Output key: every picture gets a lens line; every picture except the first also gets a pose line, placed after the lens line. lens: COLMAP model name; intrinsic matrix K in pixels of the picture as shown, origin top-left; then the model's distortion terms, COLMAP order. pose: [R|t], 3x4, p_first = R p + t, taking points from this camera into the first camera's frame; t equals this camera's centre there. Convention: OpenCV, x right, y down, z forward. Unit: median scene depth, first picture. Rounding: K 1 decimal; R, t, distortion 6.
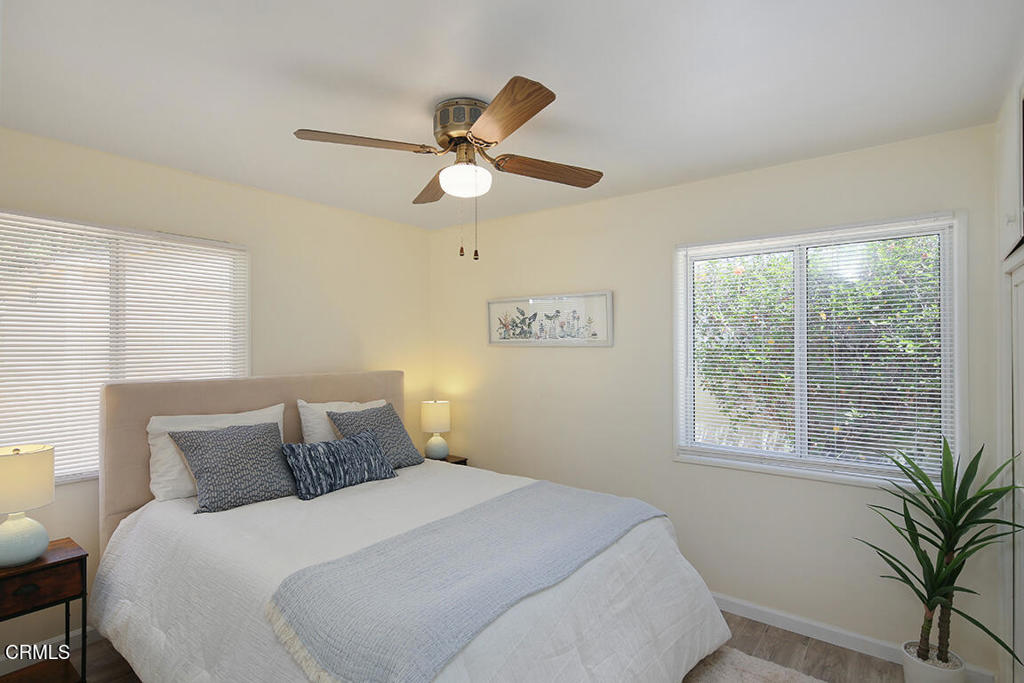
lens RADIAL K [[503.4, 0, 507.3], [0, 503.4, 344.8], [0, 0, 1]] dist [0.005516, -0.005730]
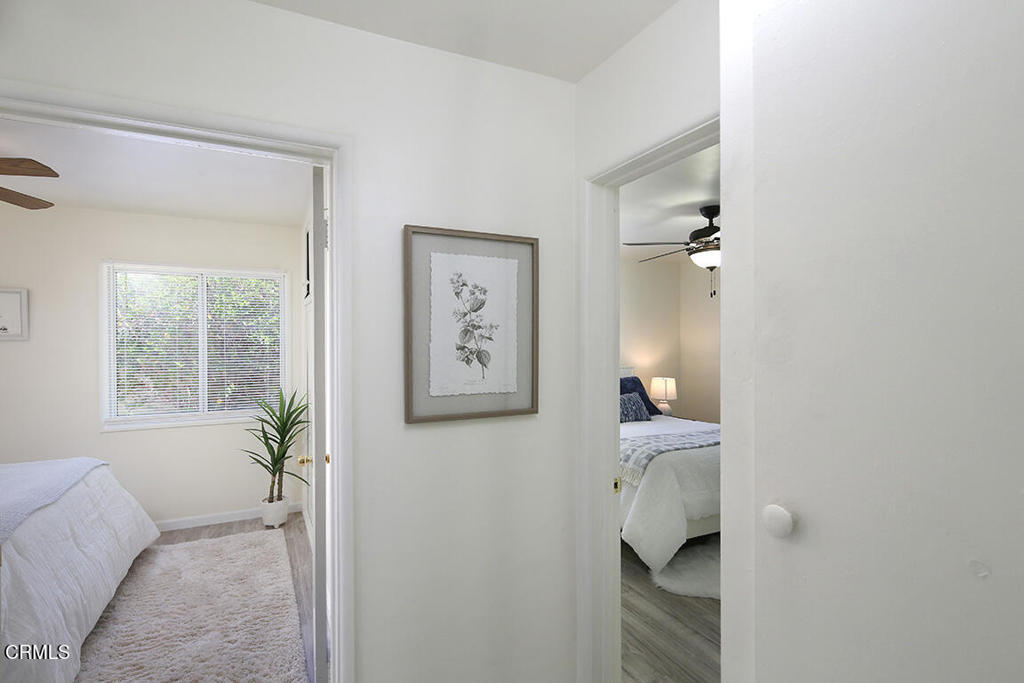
lens RADIAL K [[503.4, 0, 507.1], [0, 503.4, 336.7], [0, 0, 1]] dist [0.005516, -0.005730]
pose [[0.440638, 0.002660, 0.897681, -0.486760], [0.000412, 0.999995, -0.003165, -0.002141], [-0.897685, 0.001765, 0.440635, -0.634155]]
